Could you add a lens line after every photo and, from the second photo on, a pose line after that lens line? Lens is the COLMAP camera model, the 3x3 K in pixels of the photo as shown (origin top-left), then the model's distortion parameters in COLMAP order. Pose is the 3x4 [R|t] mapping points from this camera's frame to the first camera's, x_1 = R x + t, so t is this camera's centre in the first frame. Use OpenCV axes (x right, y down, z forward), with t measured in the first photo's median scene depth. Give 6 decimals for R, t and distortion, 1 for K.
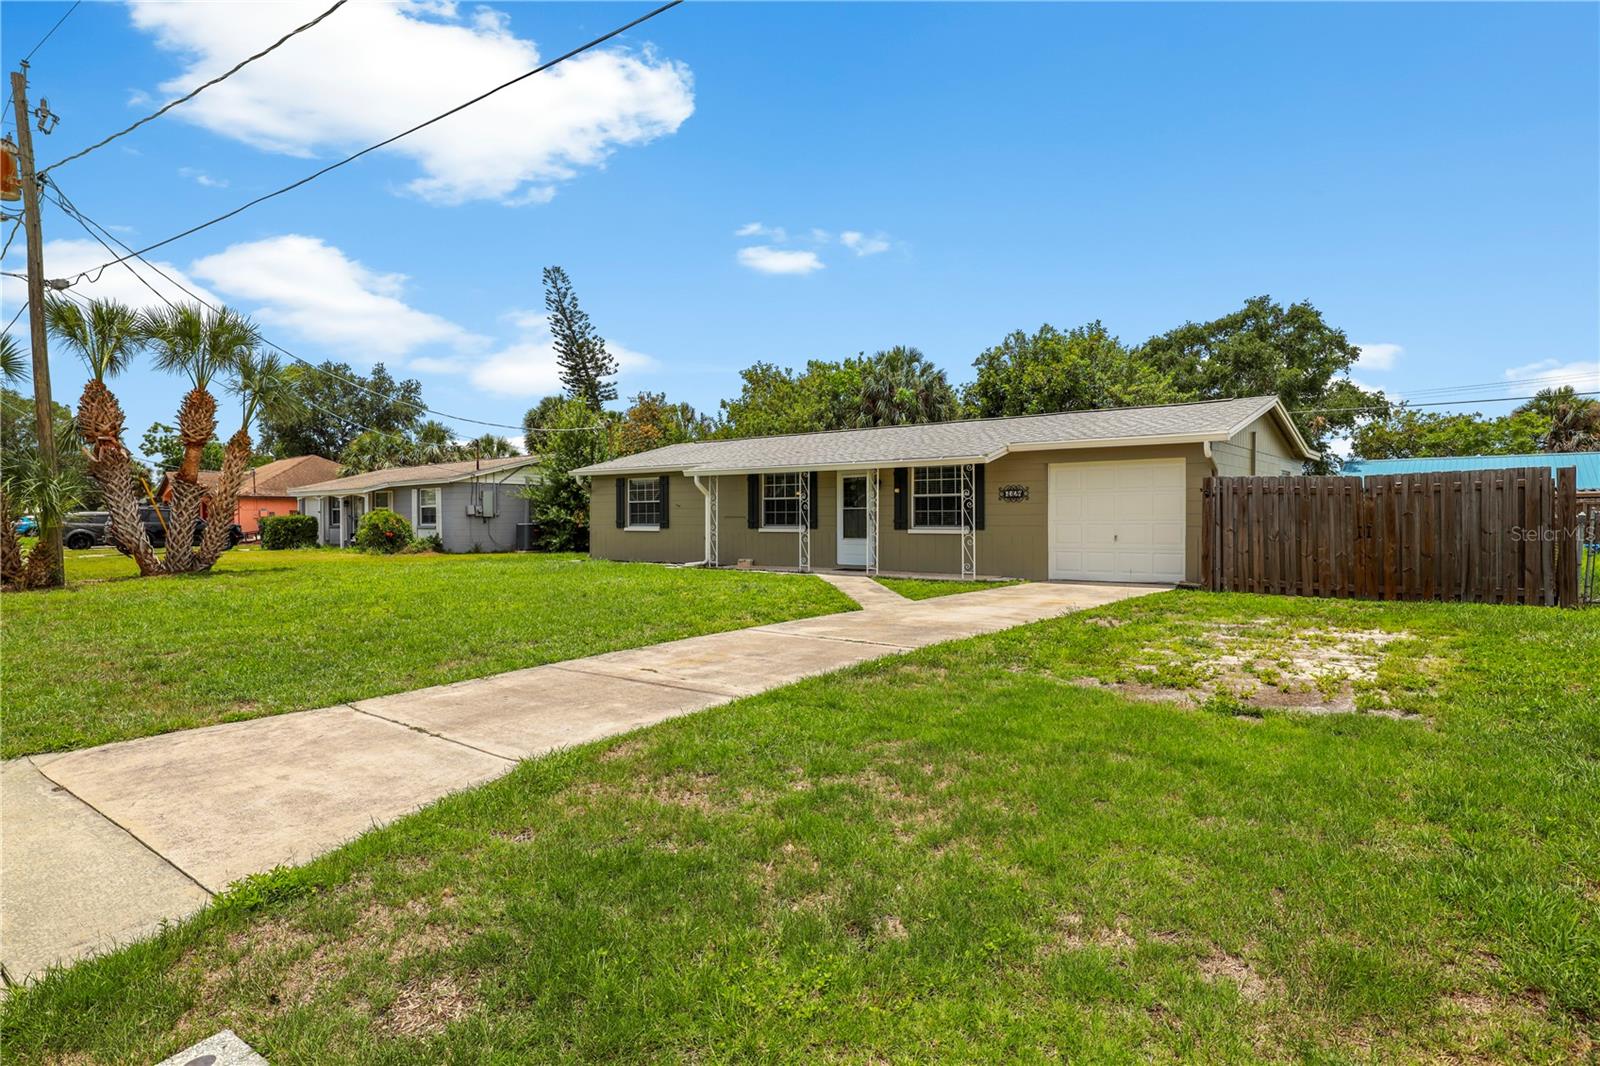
lens RADIAL K [[892.6, 0, 805.5], [0, 892.6, 530.6], [0, 0, 1]] dist [0.021231, 0.000143]
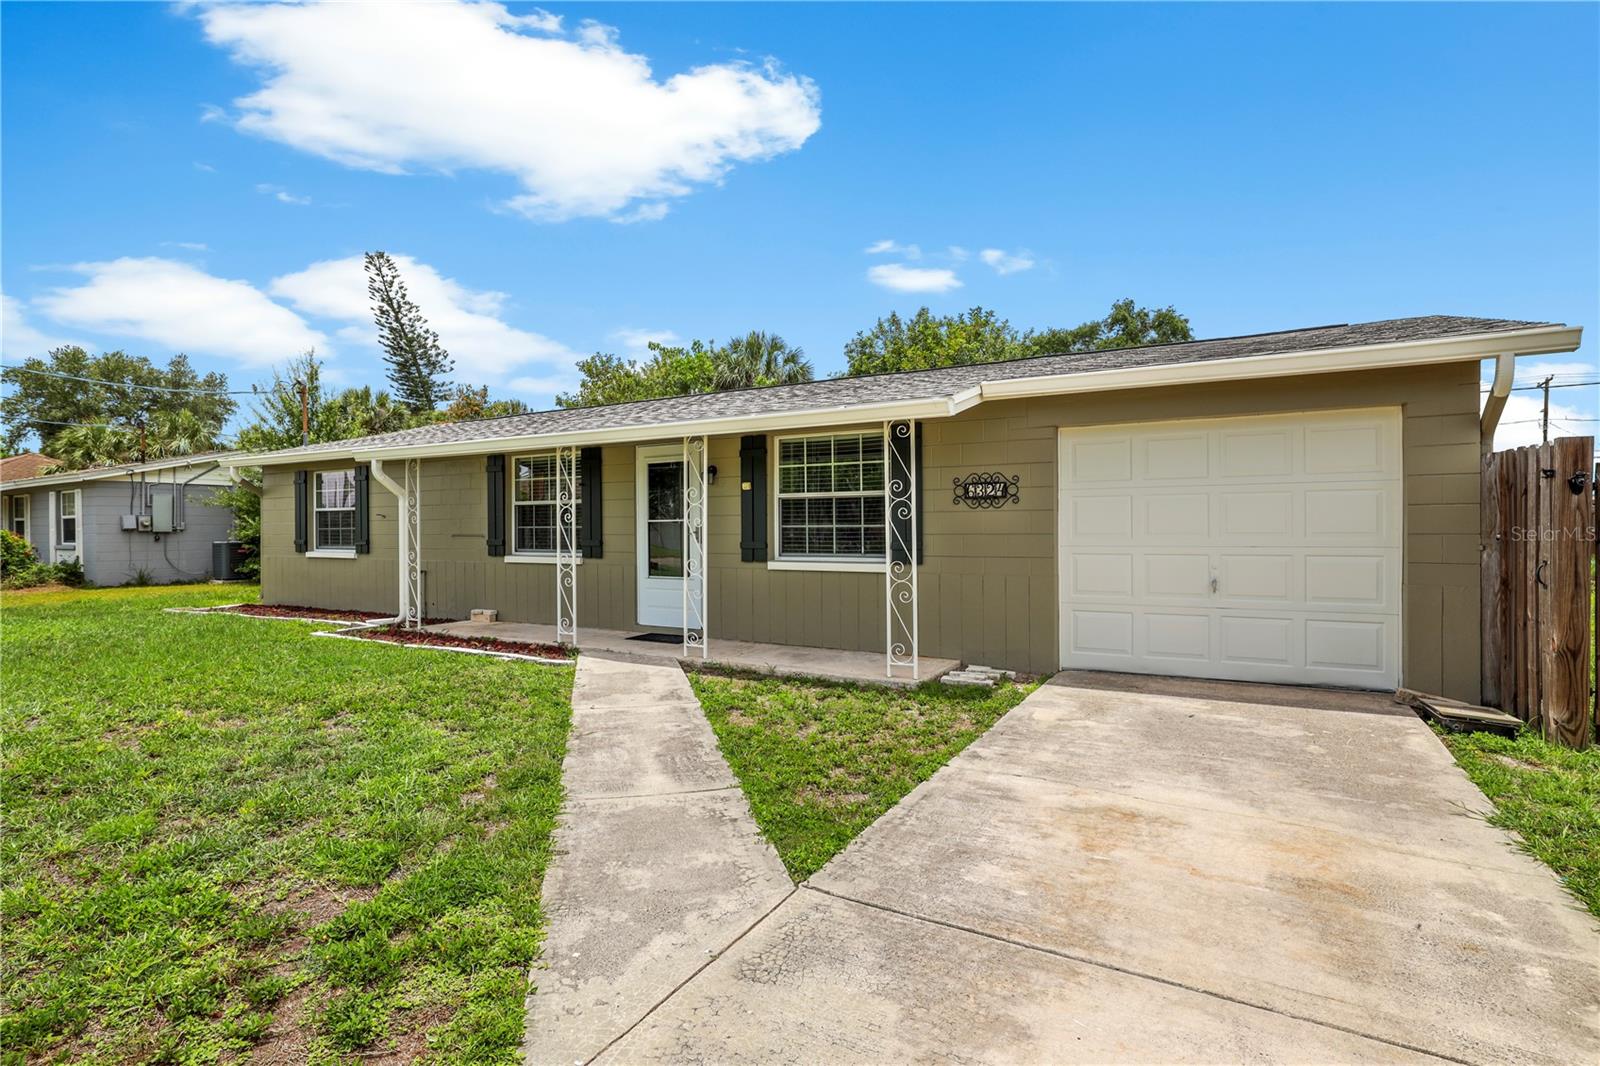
lens RADIAL K [[792.1, 0, 795.2], [0, 792.1, 528.6], [0, 0, 1]] dist [-0.018540, 0.000228]
pose [[0.989023, -0.003603, 0.147716, 0.050075], [0.005196, 0.999932, -0.010396, -0.012257], [-0.147668, 0.011050, 0.988975, 0.435875]]
